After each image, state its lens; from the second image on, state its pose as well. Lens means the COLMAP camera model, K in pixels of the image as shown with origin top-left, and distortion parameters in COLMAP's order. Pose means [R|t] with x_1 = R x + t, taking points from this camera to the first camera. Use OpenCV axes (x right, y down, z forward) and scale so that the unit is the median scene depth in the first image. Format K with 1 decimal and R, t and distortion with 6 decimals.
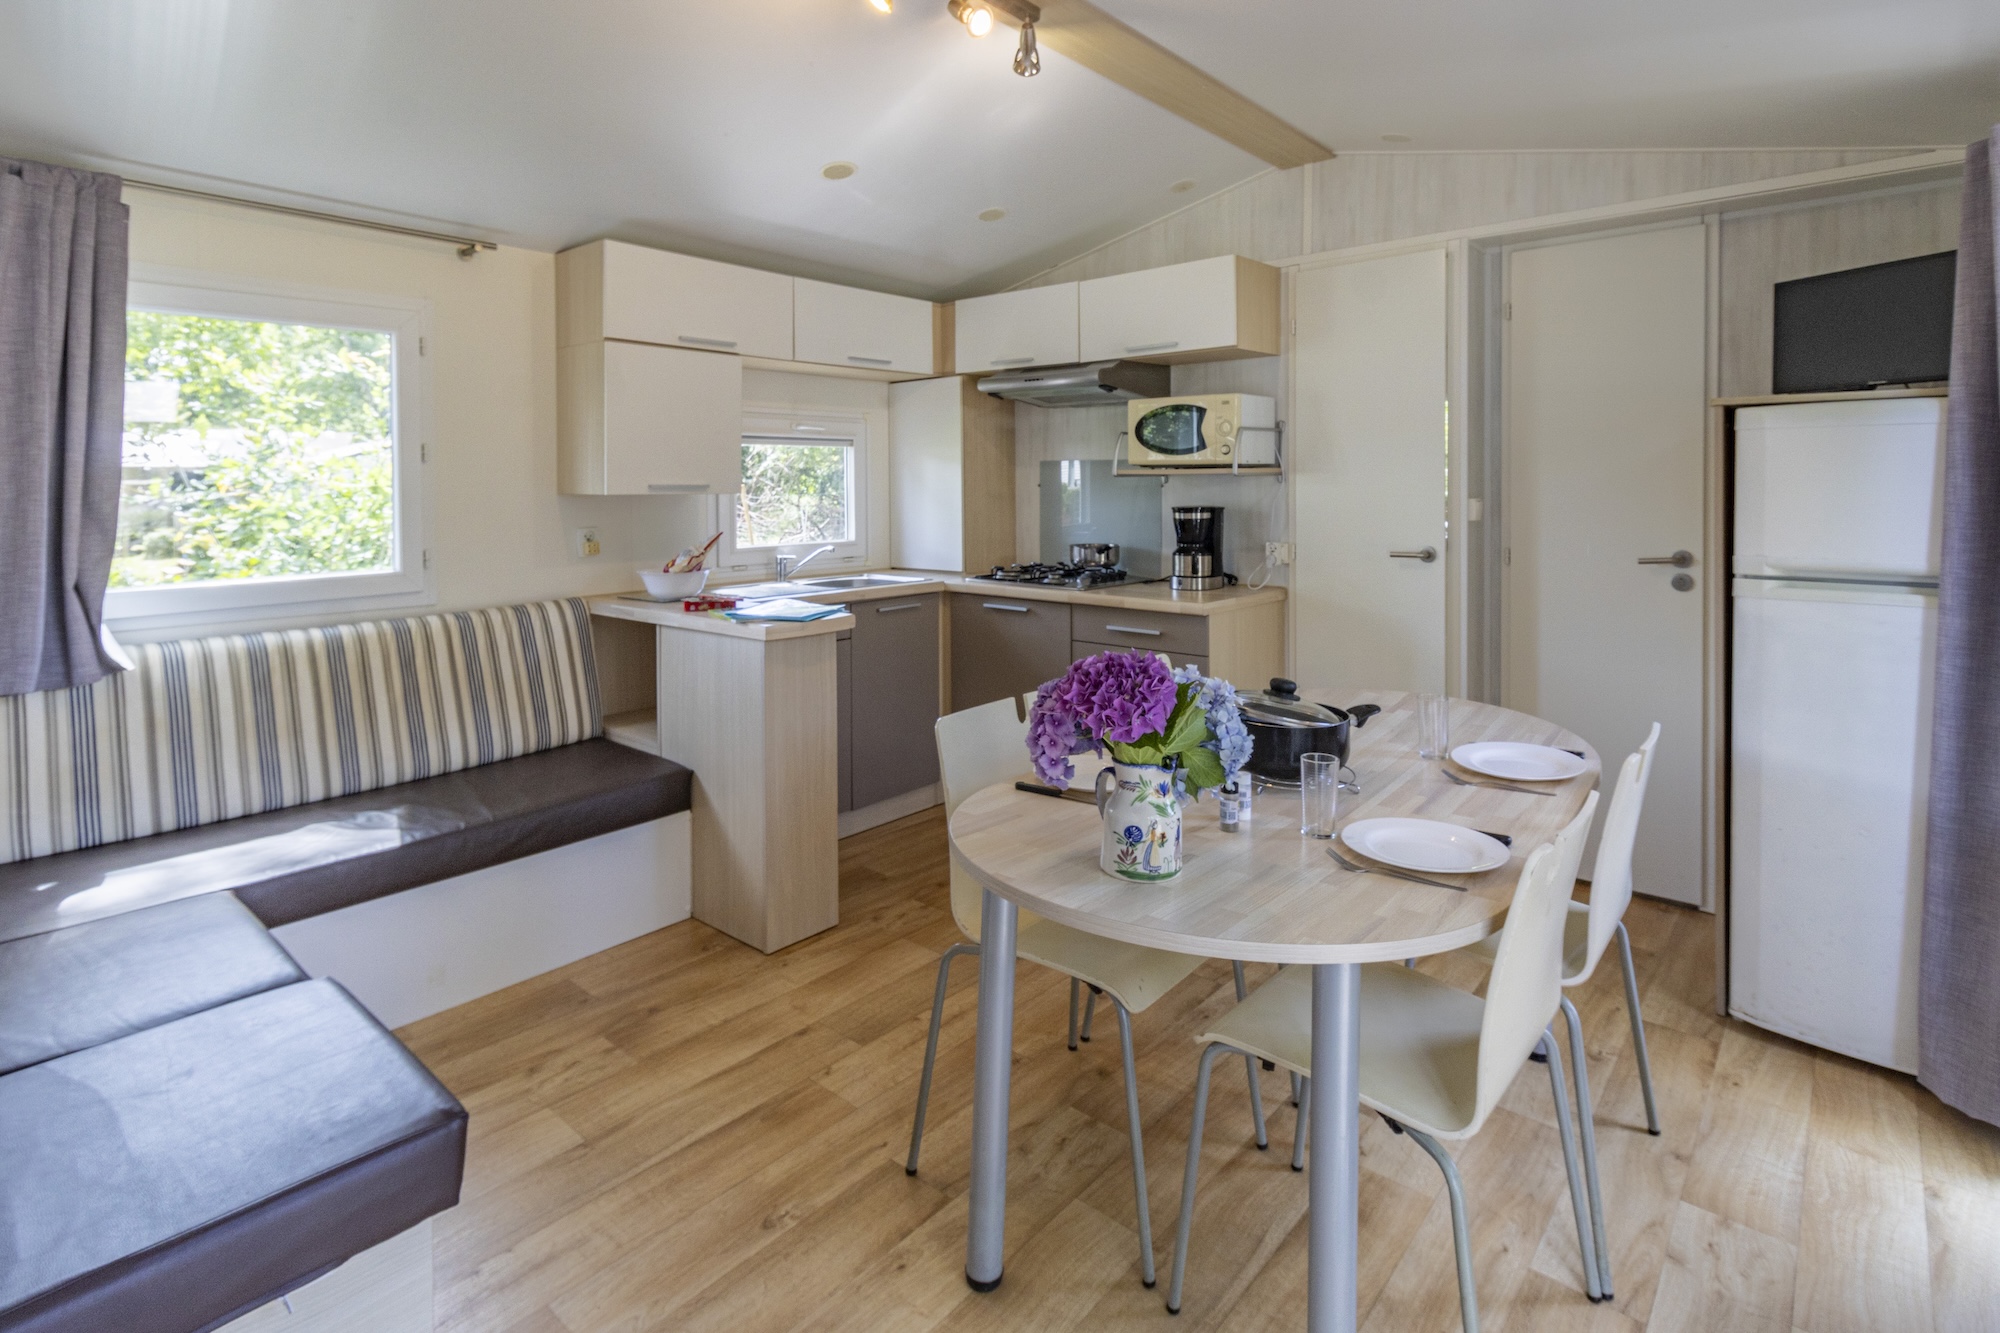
lens RADIAL K [[972.0, 0, 1190.3], [0, 972.0, 500.5], [0, 0, 1]] dist [0.003586, 0.001094]
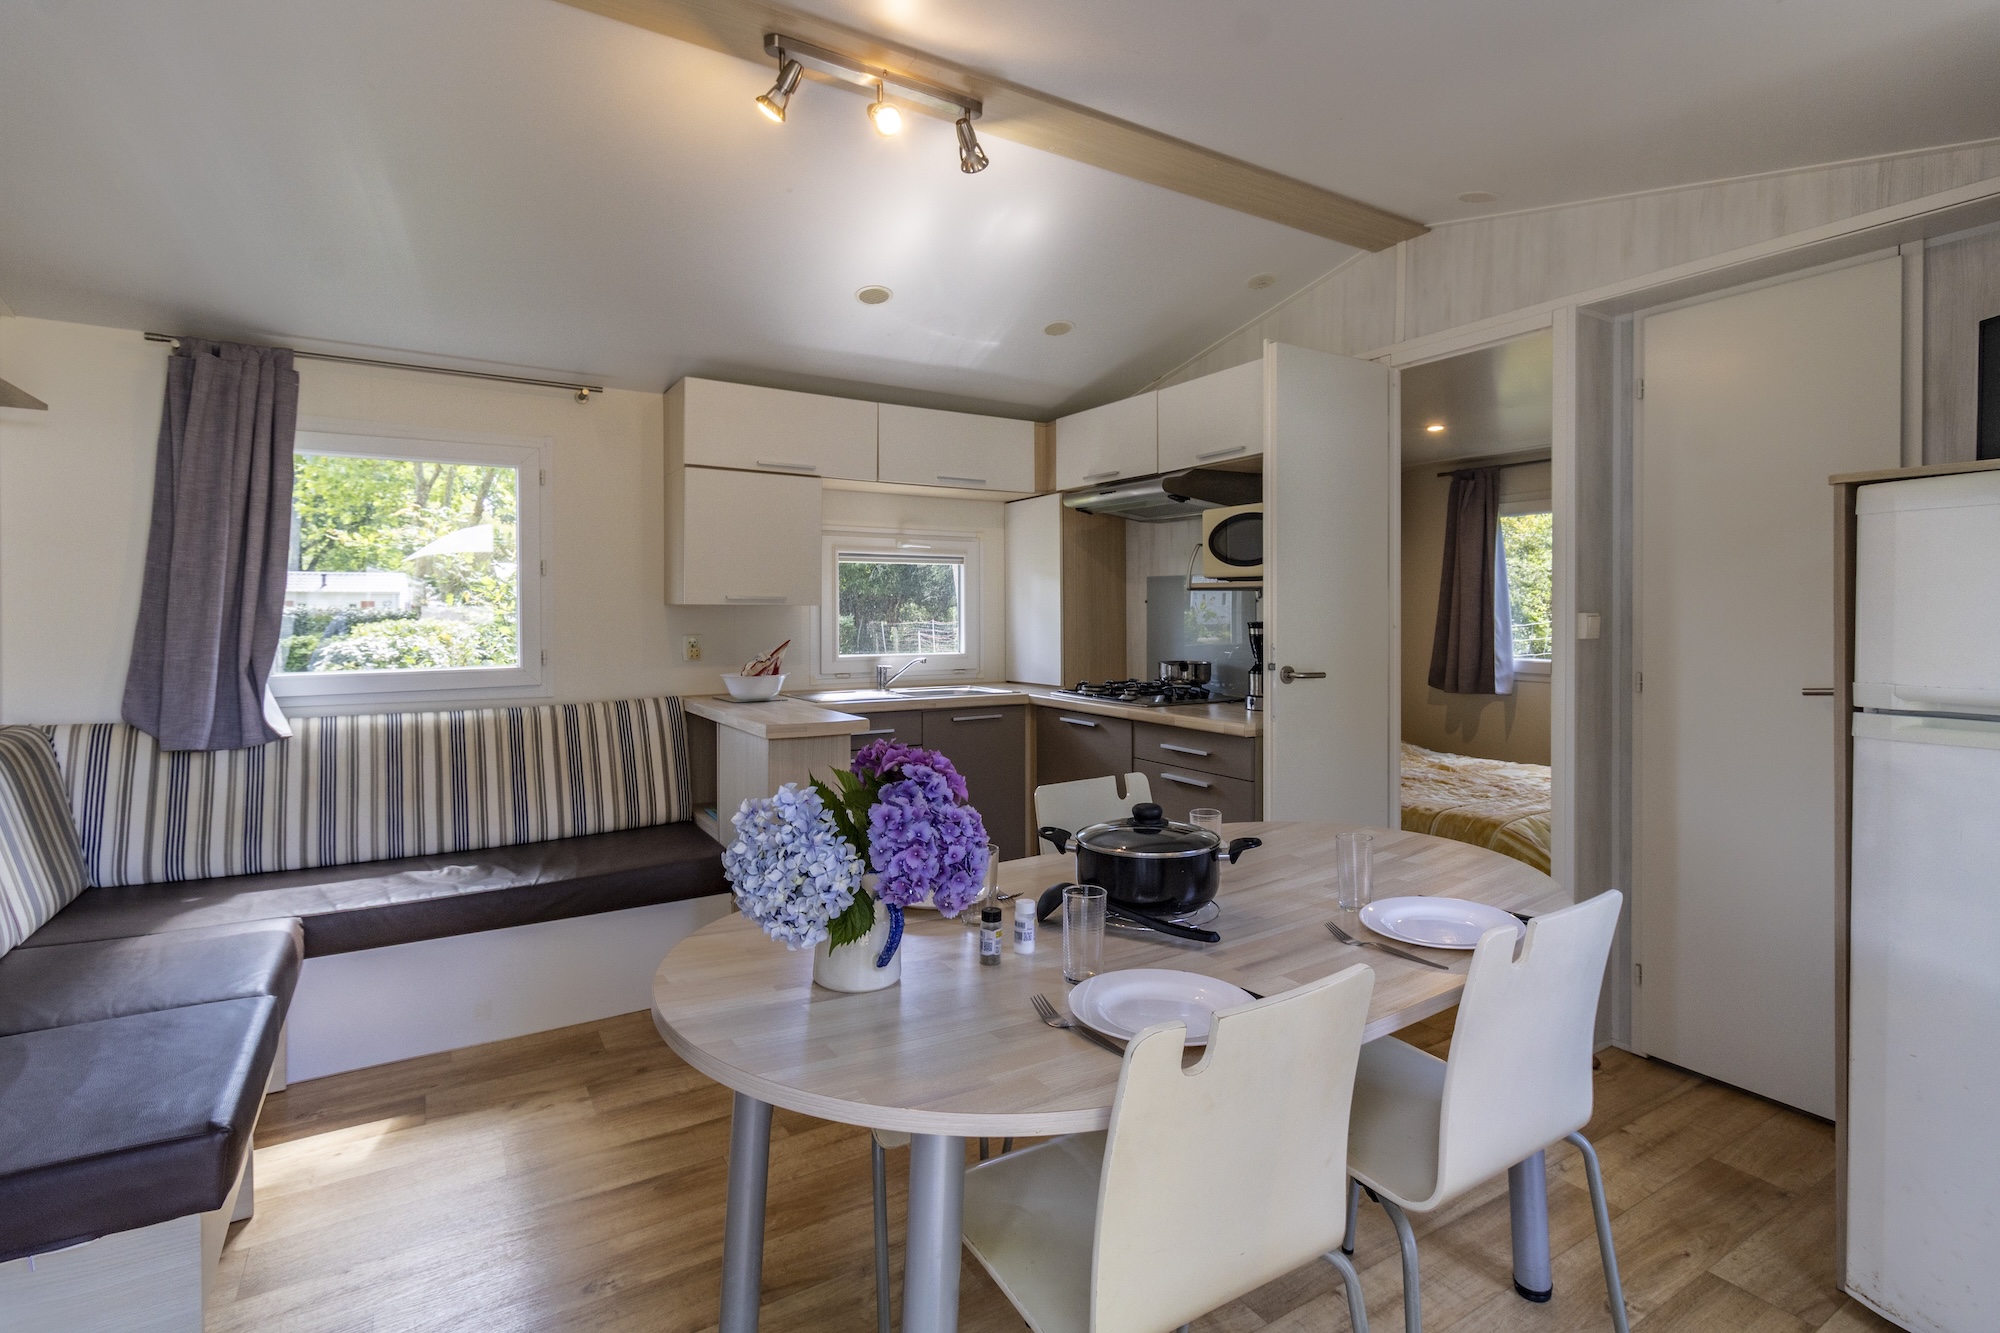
lens RADIAL K [[972.0, 0, 1128.2], [0, 972.0, 618.1], [0, 0, 1]] dist [0.003586, 0.001094]
pose [[0.948938, 0.003732, -0.315441, 0.242434], [-0.006405, 0.999952, -0.007439, 0.015166], [0.315398, 0.009079, 0.948916, 0.100179]]
